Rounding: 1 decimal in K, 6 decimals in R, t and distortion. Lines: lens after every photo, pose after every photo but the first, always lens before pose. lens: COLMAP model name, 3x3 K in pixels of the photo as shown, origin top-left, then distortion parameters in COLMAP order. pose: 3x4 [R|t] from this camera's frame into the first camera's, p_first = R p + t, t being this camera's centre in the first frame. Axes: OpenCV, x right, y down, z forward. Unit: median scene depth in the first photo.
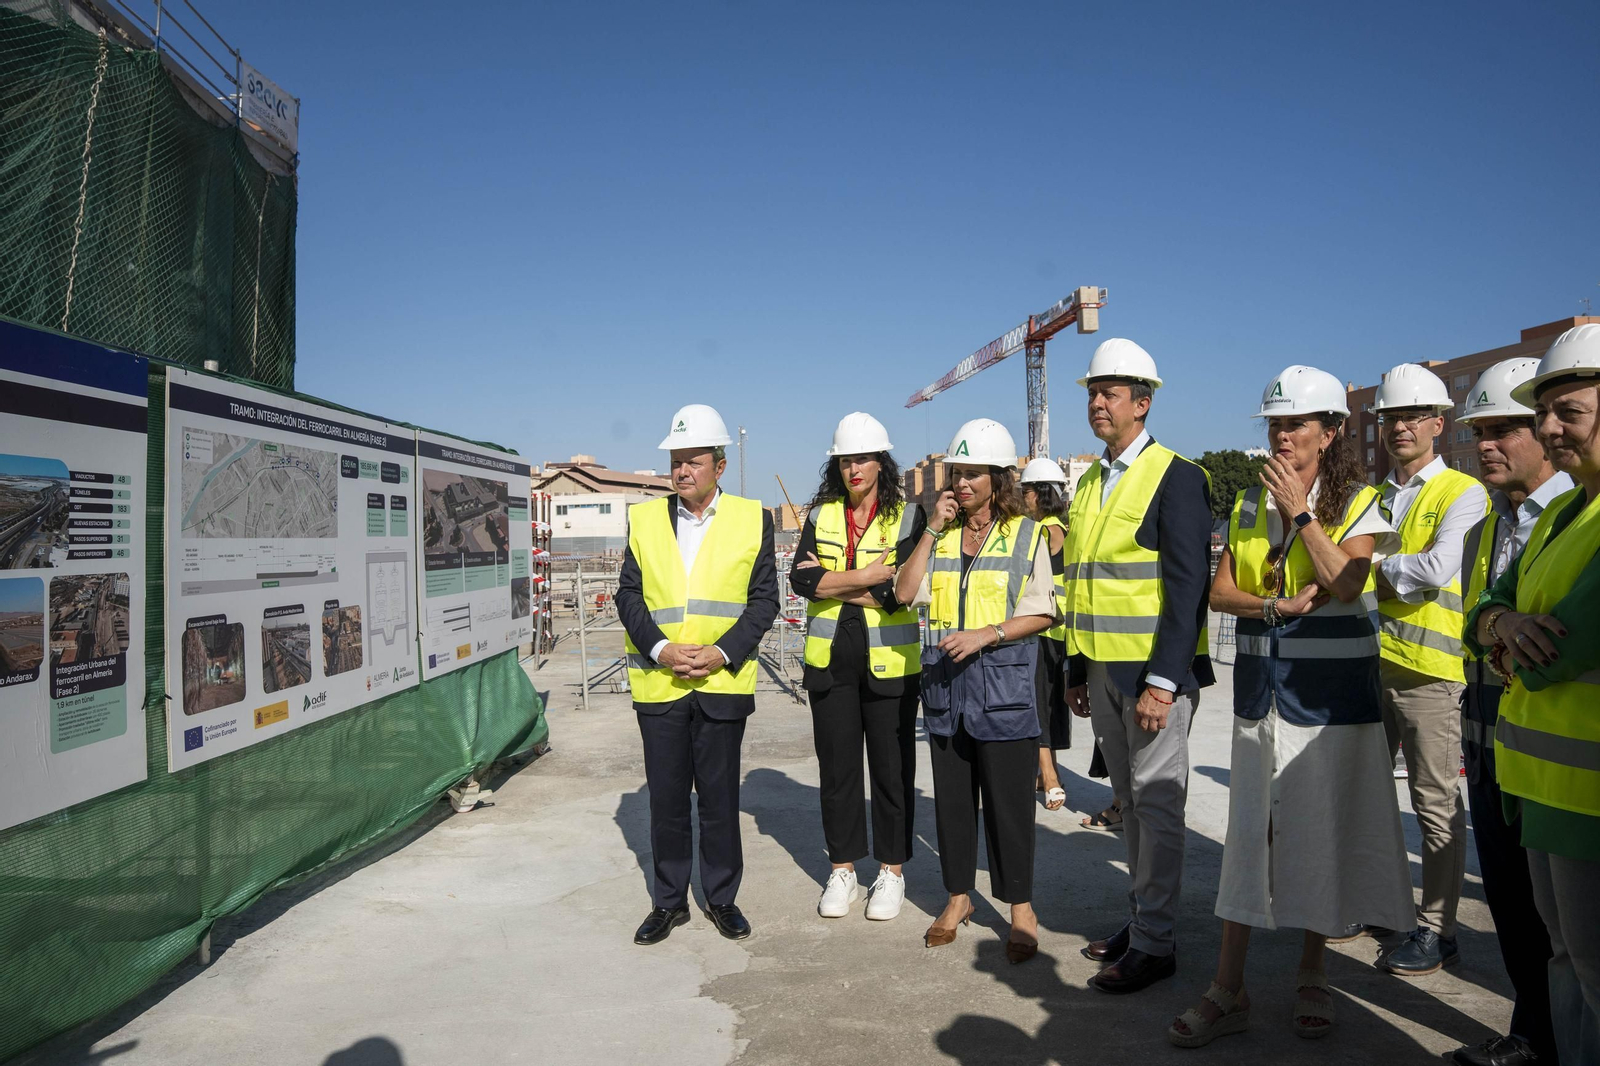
lens RADIAL K [[1105.1, 0, 804.7], [0, 1105.1, 531.8], [0, 0, 1]] dist [-0.124404, 0.091008]
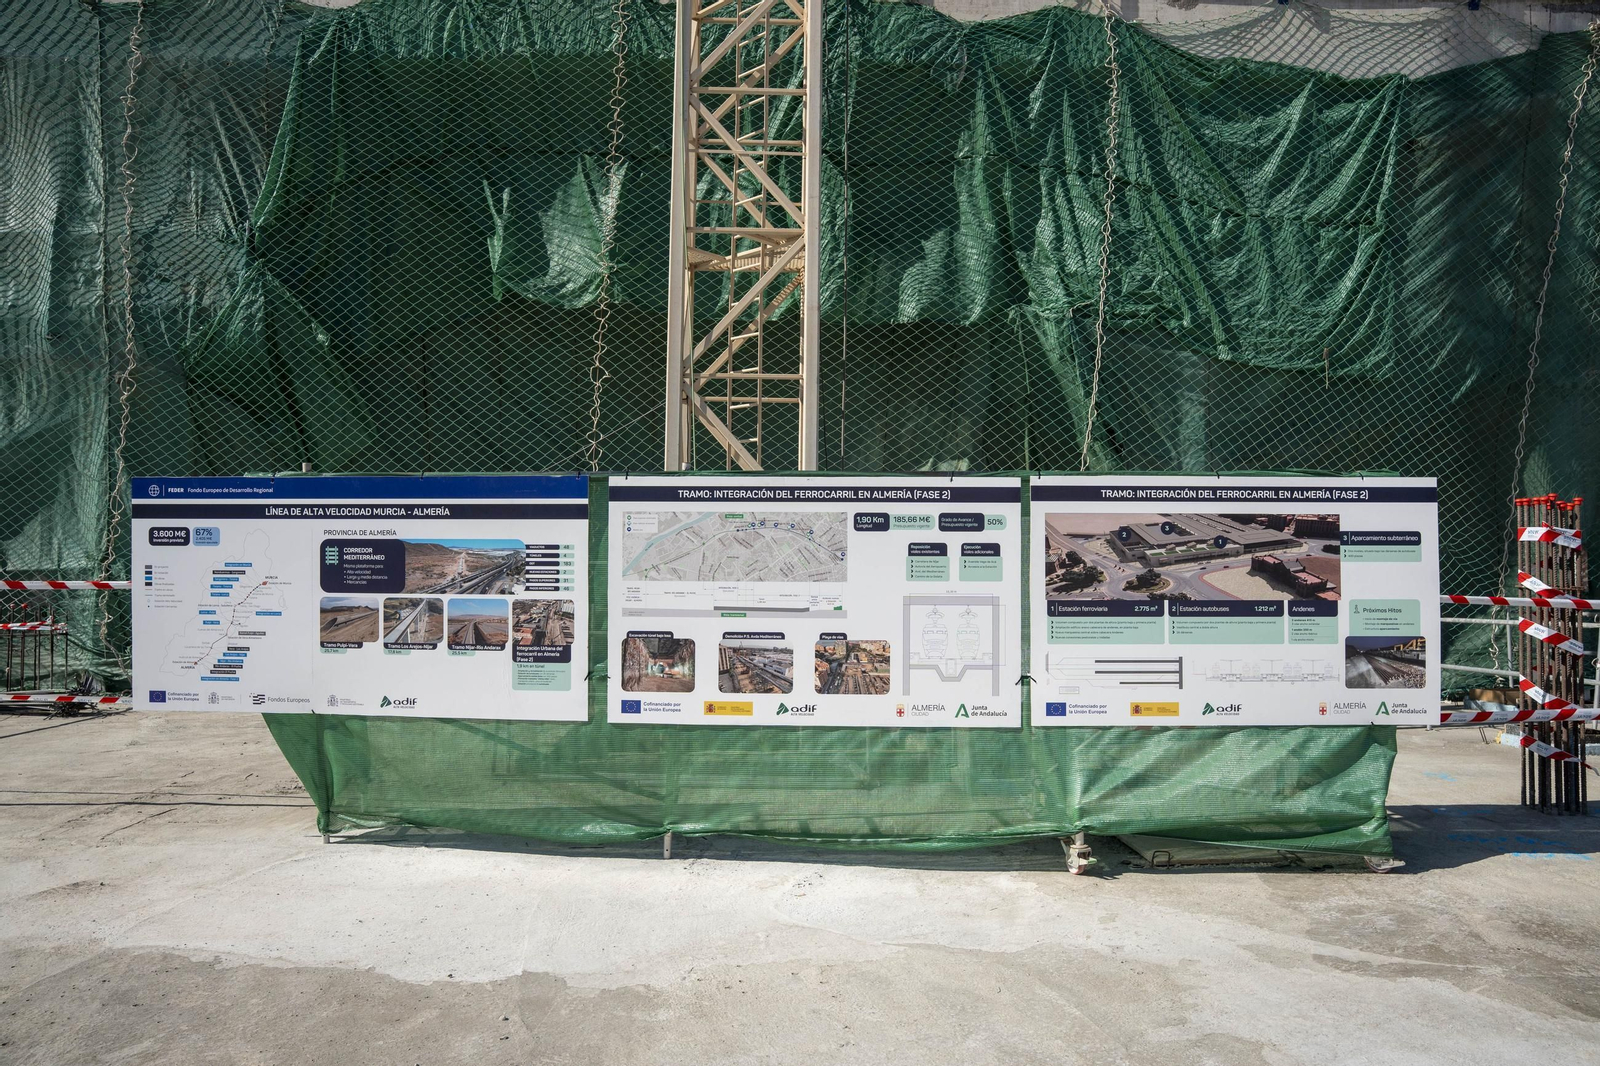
lens RADIAL K [[1105.1, 0, 803.5], [0, 1105.1, 532.6], [0, 0, 1]] dist [-0.124404, 0.091008]
pose [[-0.032341, -0.032606, -0.998945, 0.984769], [-0.000350, 0.999468, -0.032612, -0.011402], [0.999477, -0.000705, -0.032335, 1.214447]]
